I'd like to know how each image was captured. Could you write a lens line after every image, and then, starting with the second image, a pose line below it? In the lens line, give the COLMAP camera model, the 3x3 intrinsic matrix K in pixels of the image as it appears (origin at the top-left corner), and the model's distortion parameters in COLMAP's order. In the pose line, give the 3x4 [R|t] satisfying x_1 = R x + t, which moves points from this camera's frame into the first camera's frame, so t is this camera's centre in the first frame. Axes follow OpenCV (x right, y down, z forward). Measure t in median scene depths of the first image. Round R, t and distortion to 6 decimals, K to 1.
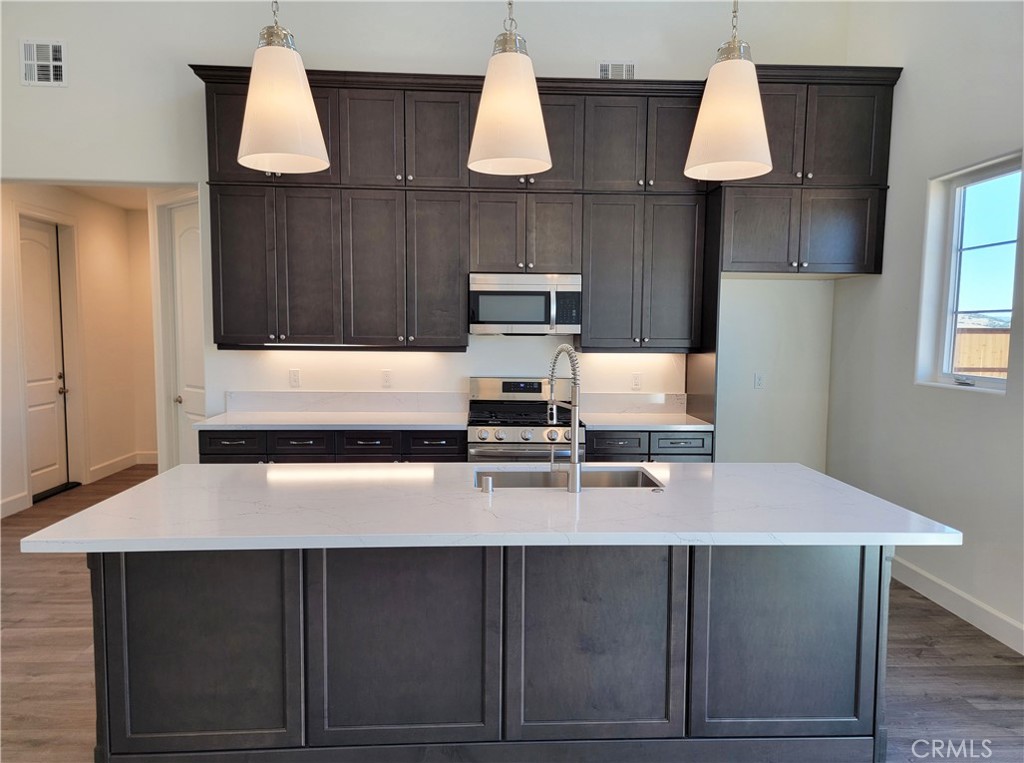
lens RADIAL K [[713.5, 0, 513.8], [0, 713.5, 379.6], [0, 0, 1]] dist [0.061757, -0.018302]
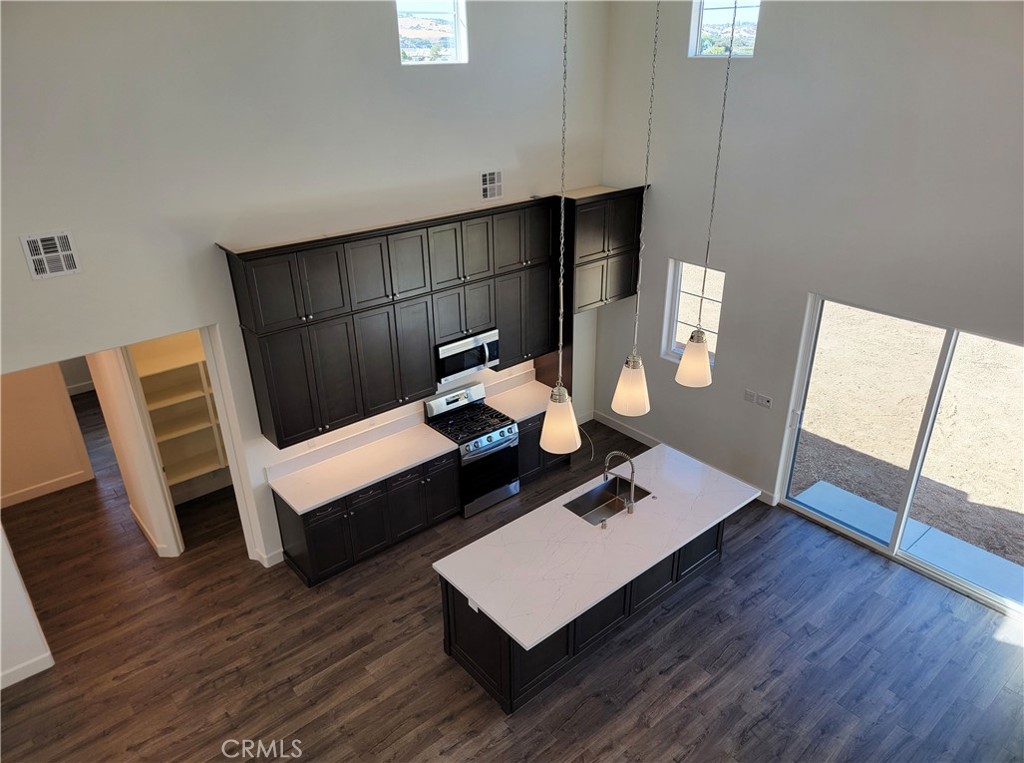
lens RADIAL K [[713.5, 0, 515.1], [0, 713.5, 376.9], [0, 0, 1]] dist [0.061757, -0.018302]
pose [[0.792782, -0.275751, 0.543561, -0.736459], [0.069306, 0.926805, 0.369091, -0.611356], [-0.605553, -0.254937, 0.753866, -0.207438]]
